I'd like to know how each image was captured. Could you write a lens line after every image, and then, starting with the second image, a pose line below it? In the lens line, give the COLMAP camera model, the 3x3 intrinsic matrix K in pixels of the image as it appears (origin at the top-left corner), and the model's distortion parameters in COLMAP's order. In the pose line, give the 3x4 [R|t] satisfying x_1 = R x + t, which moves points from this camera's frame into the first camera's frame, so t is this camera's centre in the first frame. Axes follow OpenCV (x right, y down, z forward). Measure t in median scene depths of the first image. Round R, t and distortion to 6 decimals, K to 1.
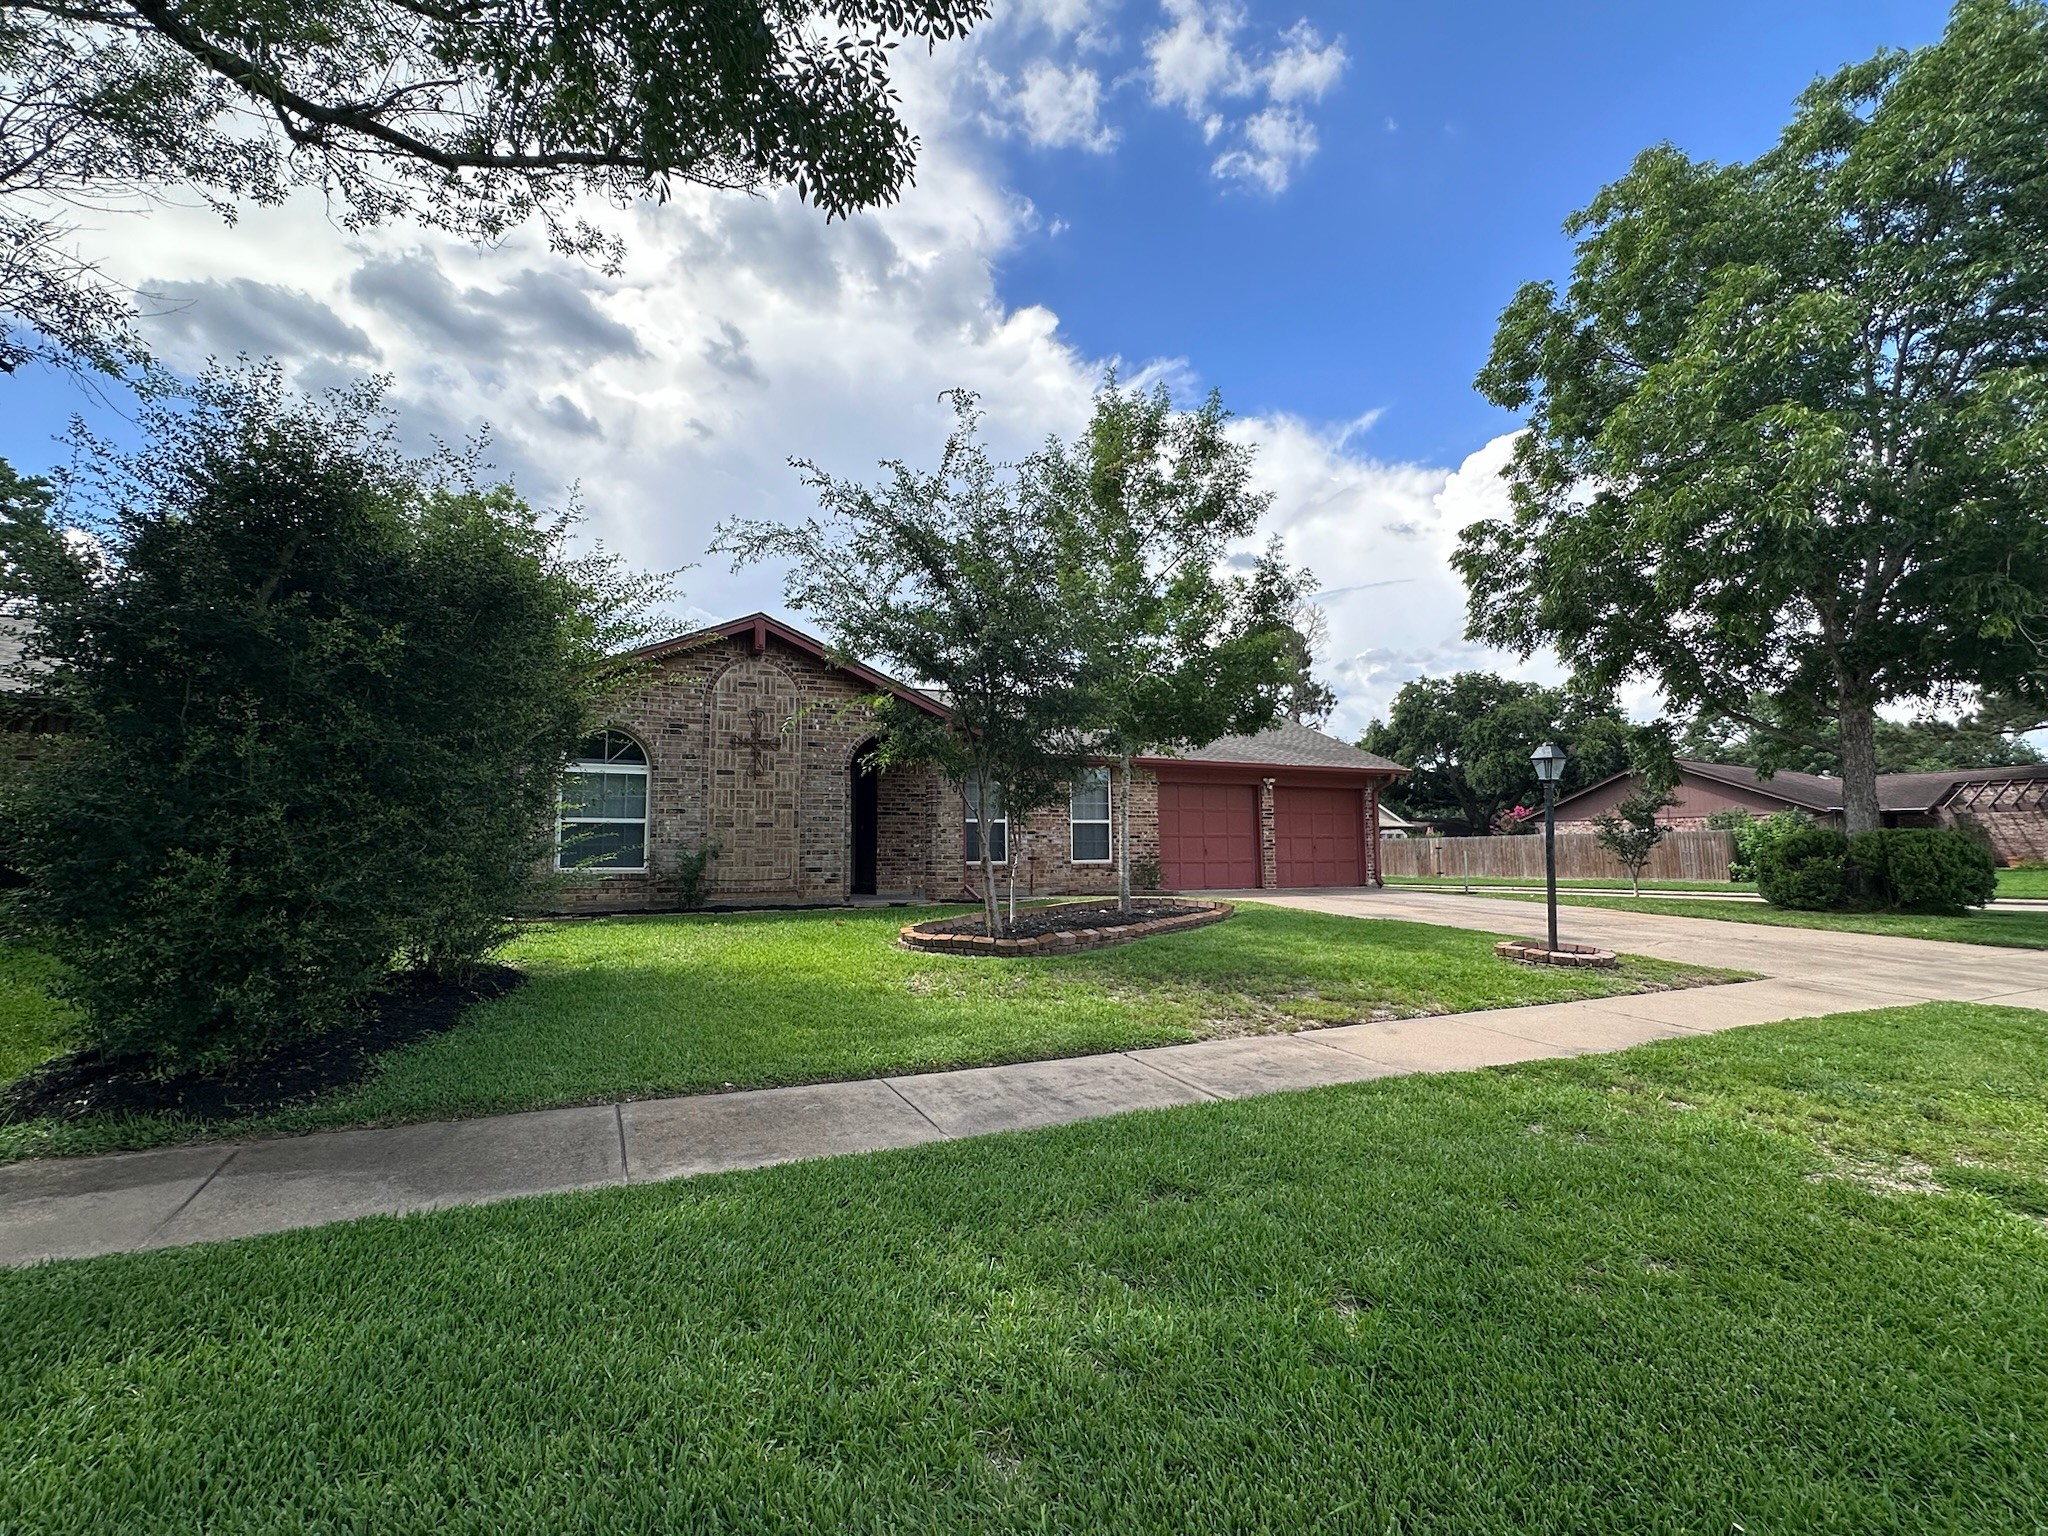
lens RADIAL K [[949.1, 0, 1023.4], [0, 949.1, 760.3], [0, 0, 1]] dist [-0.012017, -0.000244]
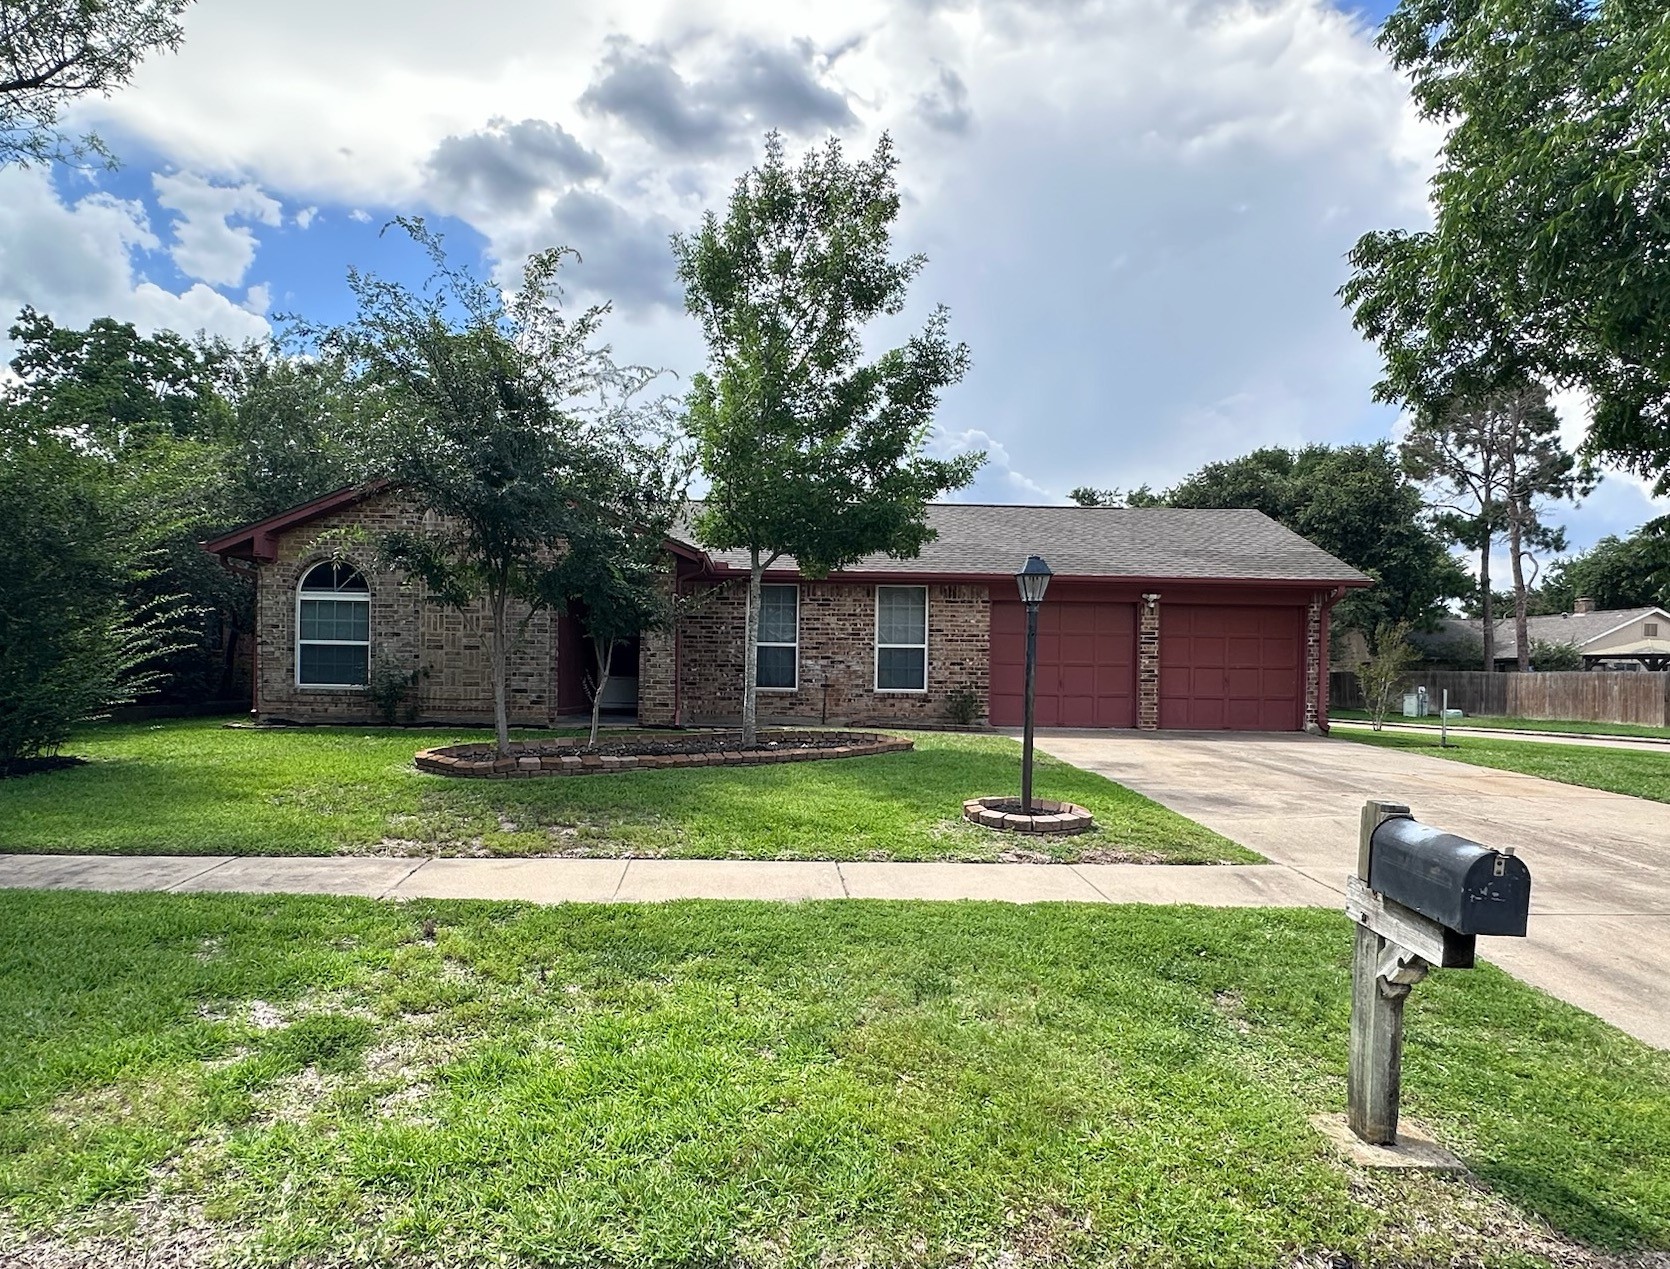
lens RADIAL K [[1091.9, 0, 835.0], [0, 1091.9, 641.8], [0, 0, 1]] dist [0.001312, 0.000444]
pose [[0.911595, 0.007243, -0.411026, 0.581816], [0.020183, 0.997850, 0.062346, -0.005738], [0.410594, -0.065130, 0.909489, 0.058077]]
